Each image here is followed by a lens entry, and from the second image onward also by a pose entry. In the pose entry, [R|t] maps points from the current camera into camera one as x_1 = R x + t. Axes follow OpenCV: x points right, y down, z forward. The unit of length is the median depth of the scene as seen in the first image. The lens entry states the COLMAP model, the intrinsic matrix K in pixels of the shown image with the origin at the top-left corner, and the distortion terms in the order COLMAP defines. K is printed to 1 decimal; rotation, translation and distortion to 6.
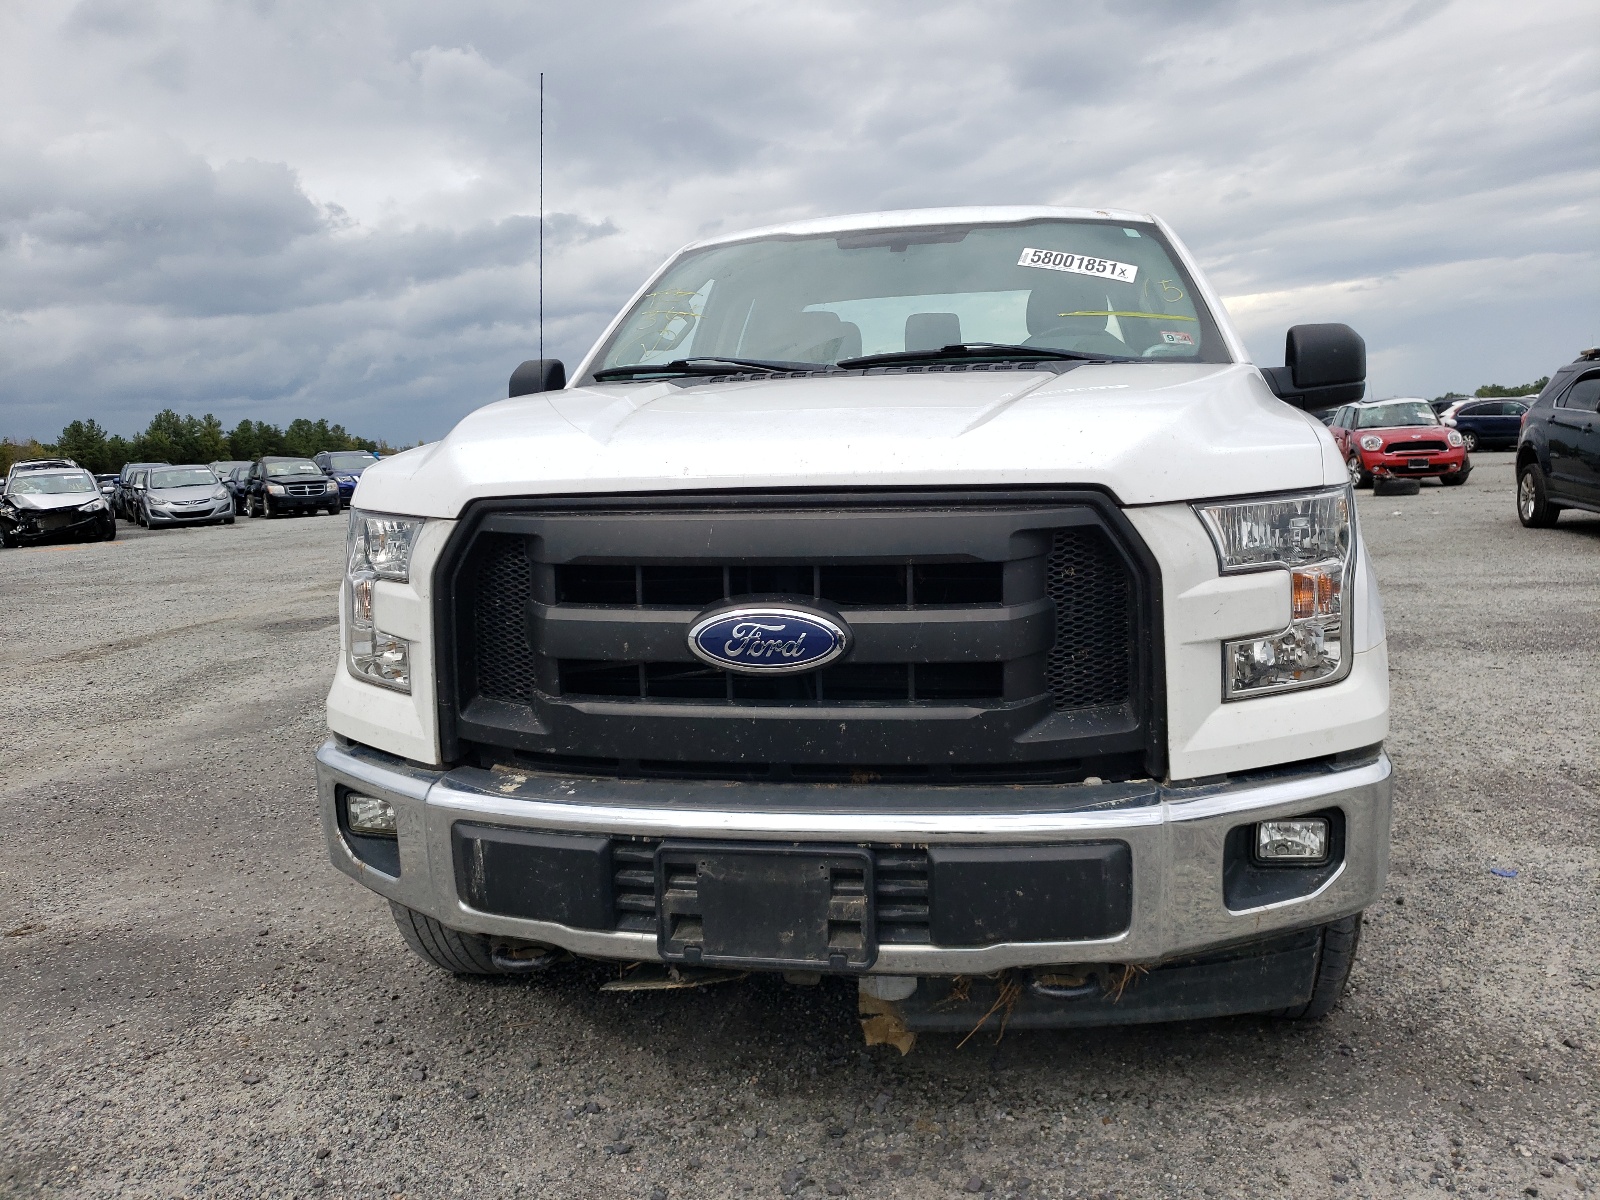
lens RADIAL K [[1230.3, 0, 831.1], [0, 1230.3, 598.5], [0, 0, 1]] dist [0.069905, -0.097472]
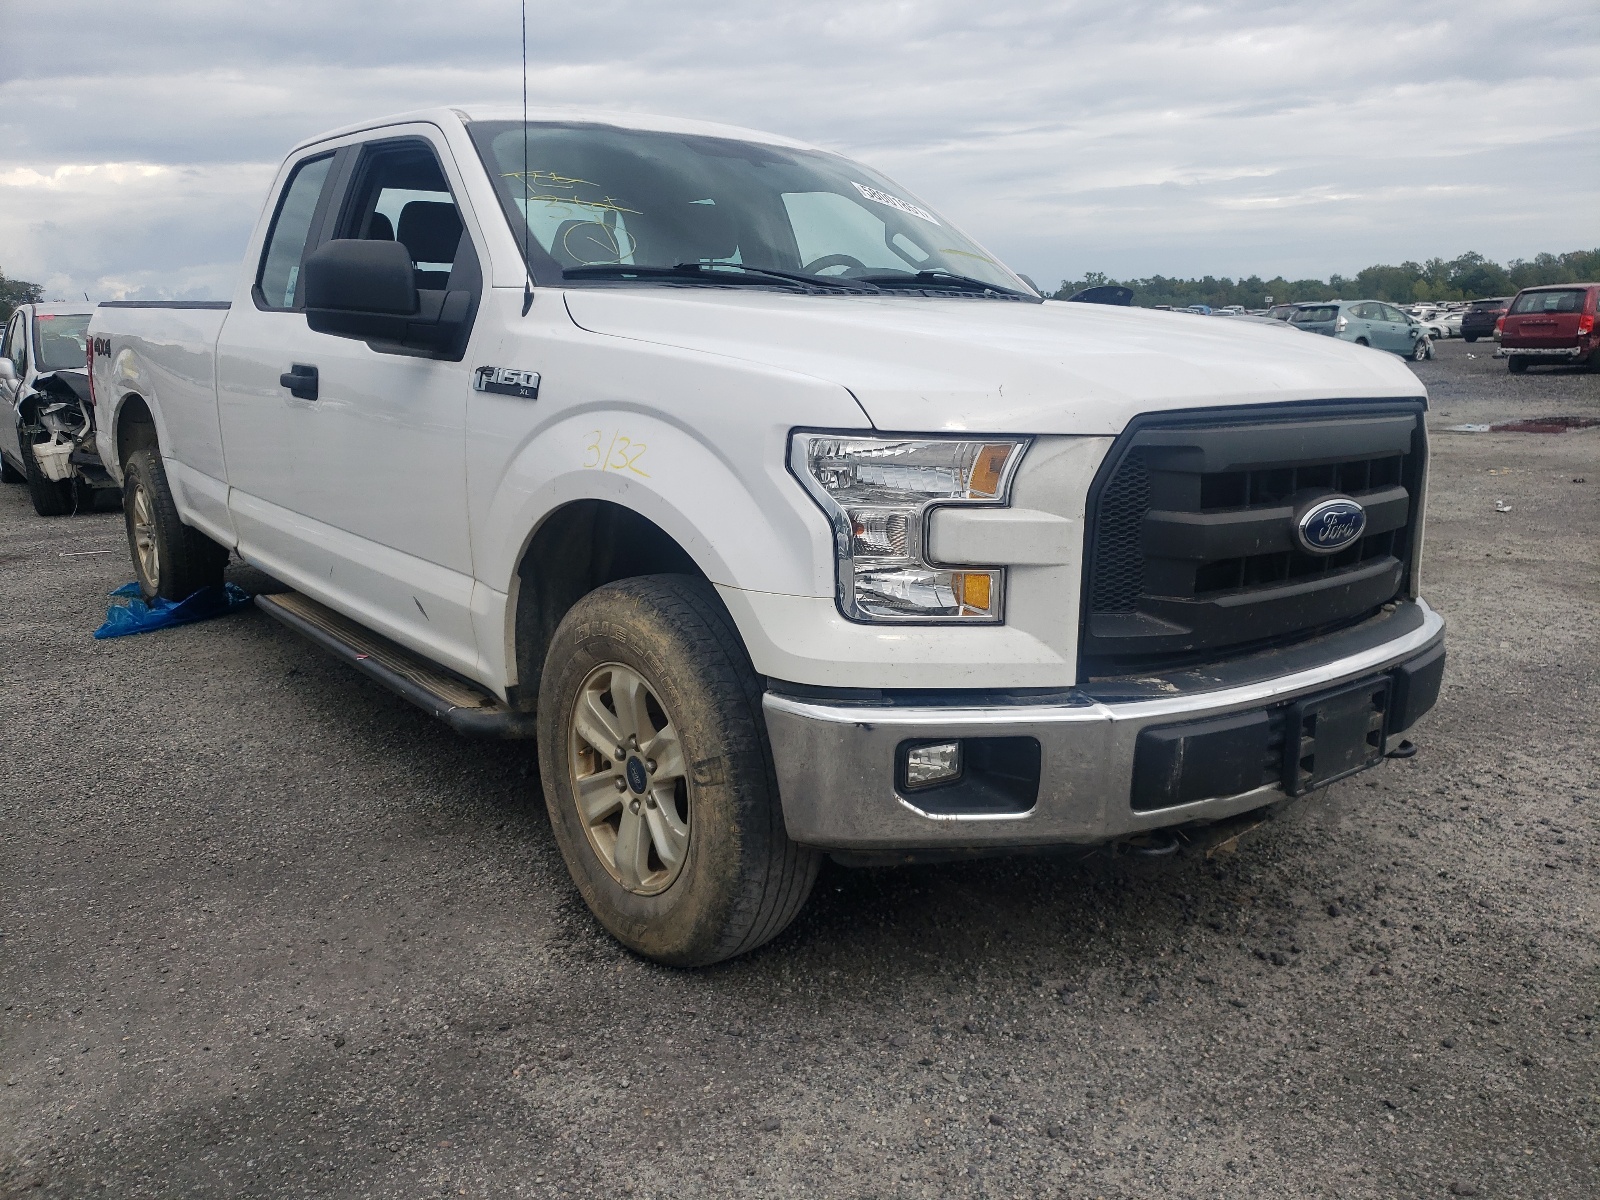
lens RADIAL K [[1230.3, 0, 831.1], [0, 1230.3, 598.5], [0, 0, 1]] dist [0.069905, -0.097472]
pose [[0.650418, -0.123074, 0.749540, -1.295084], [0.073364, 0.992351, 0.099281, -0.052834], [-0.756026, -0.009585, 0.654472, 0.550243]]
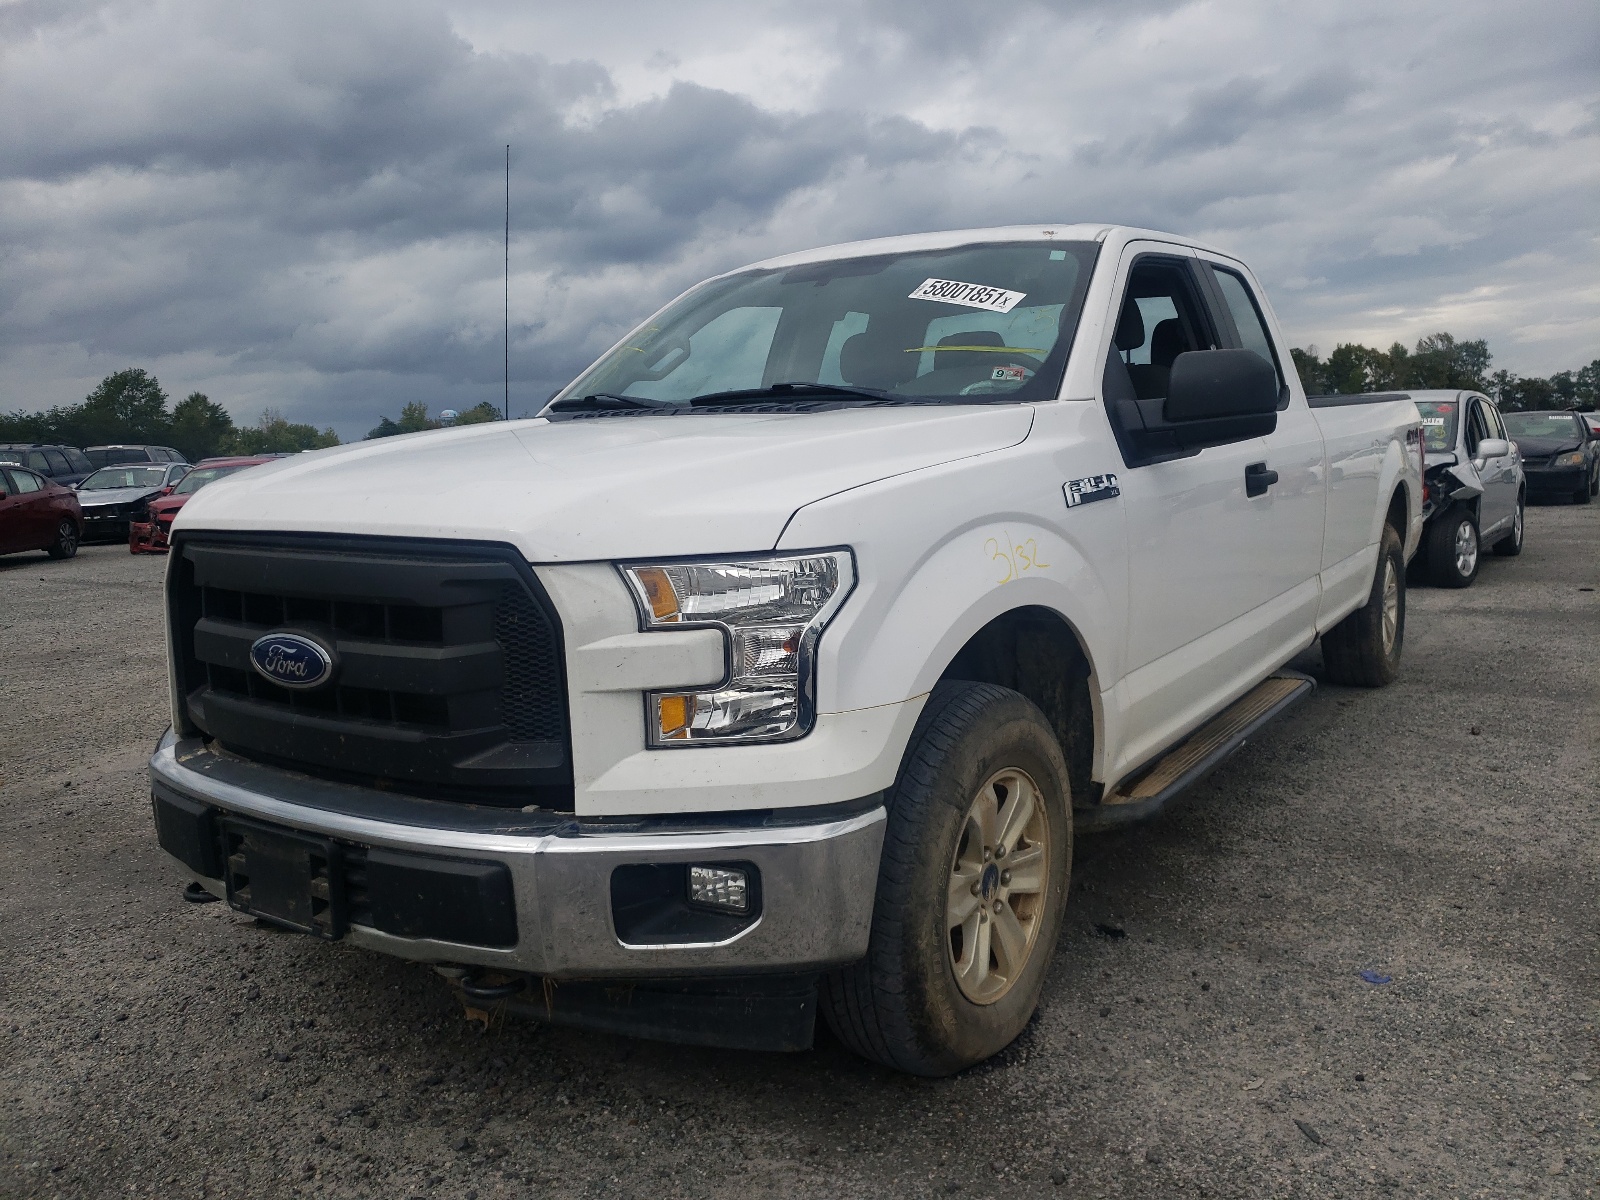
lens RADIAL K [[1230.3, 0, 831.1], [0, 1230.3, 598.5], [0, 0, 1]] dist [0.069905, -0.097472]
pose [[0.919608, 0.058784, -0.388415, 0.888211], [-0.052425, 0.998261, 0.026958, -0.085407], [0.389324, -0.004429, 0.921090, 0.080680]]
